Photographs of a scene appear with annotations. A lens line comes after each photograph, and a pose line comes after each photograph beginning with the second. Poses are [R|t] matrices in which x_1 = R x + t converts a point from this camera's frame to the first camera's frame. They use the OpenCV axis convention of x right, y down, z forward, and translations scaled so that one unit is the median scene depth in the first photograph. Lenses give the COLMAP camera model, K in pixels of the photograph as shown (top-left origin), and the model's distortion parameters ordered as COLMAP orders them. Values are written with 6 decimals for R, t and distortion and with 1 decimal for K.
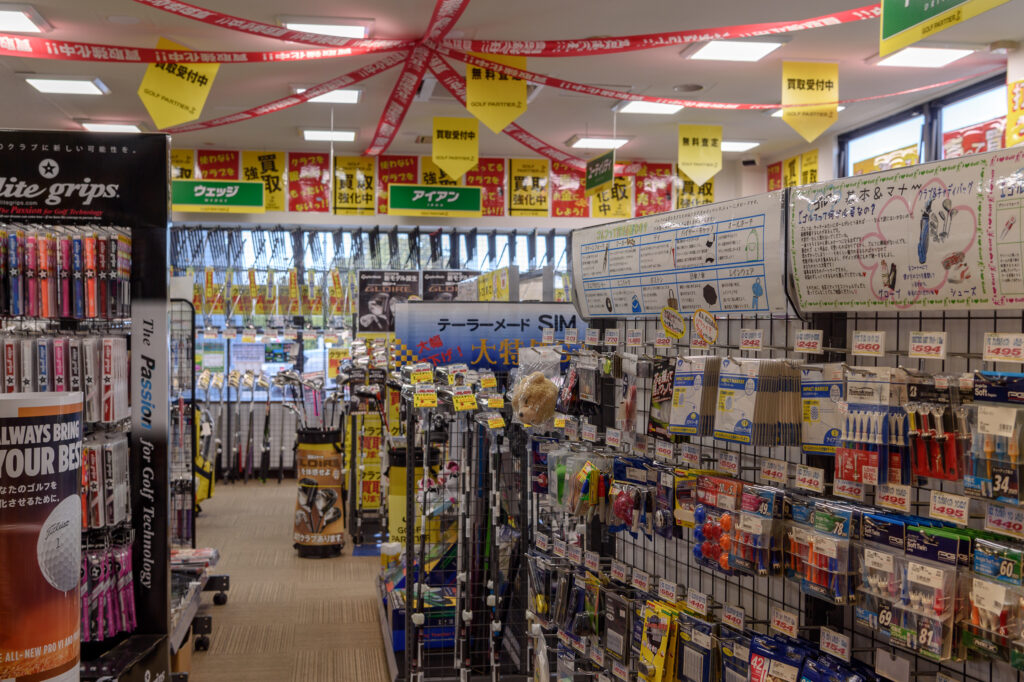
lens RADIAL K [[1173.3, 0, 509.9], [0, 1173.3, 341.4], [0, 0, 1]] dist [-0.009448, 0.000000]
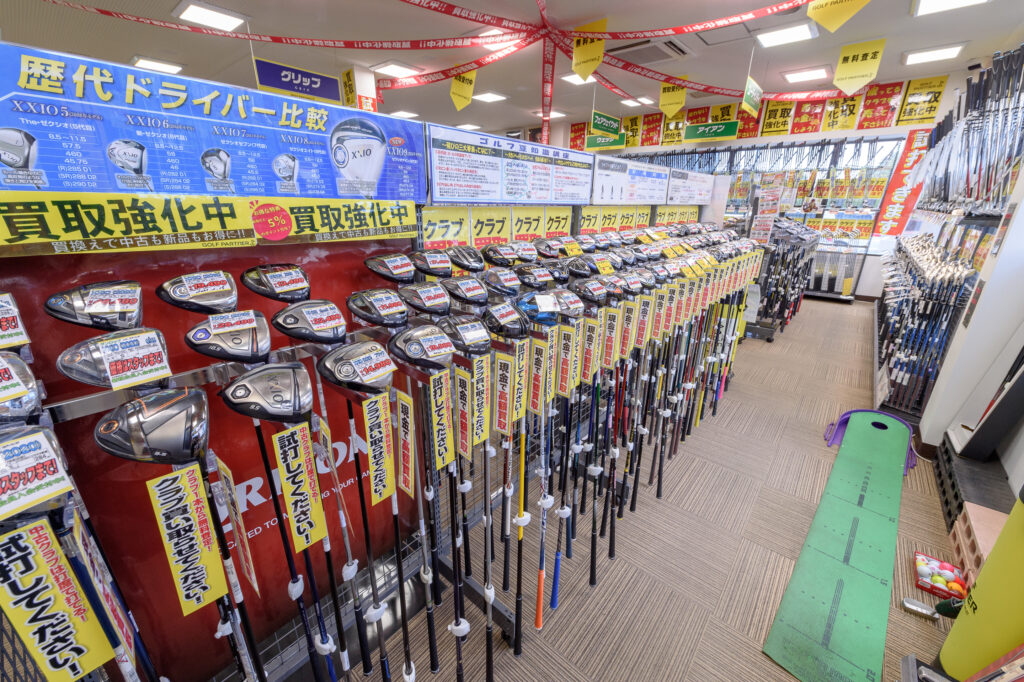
lens RADIAL K [[396.9, 0, 510.5], [0, 396.9, 342.5], [0, 0, 1]] dist [0.003805, -0.000790]
pose [[0.652679, 0.255439, -0.713275, 0.260010], [-0.015484, 0.945750, 0.324525, -0.004539], [0.757477, -0.200766, 0.621226, 0.301492]]
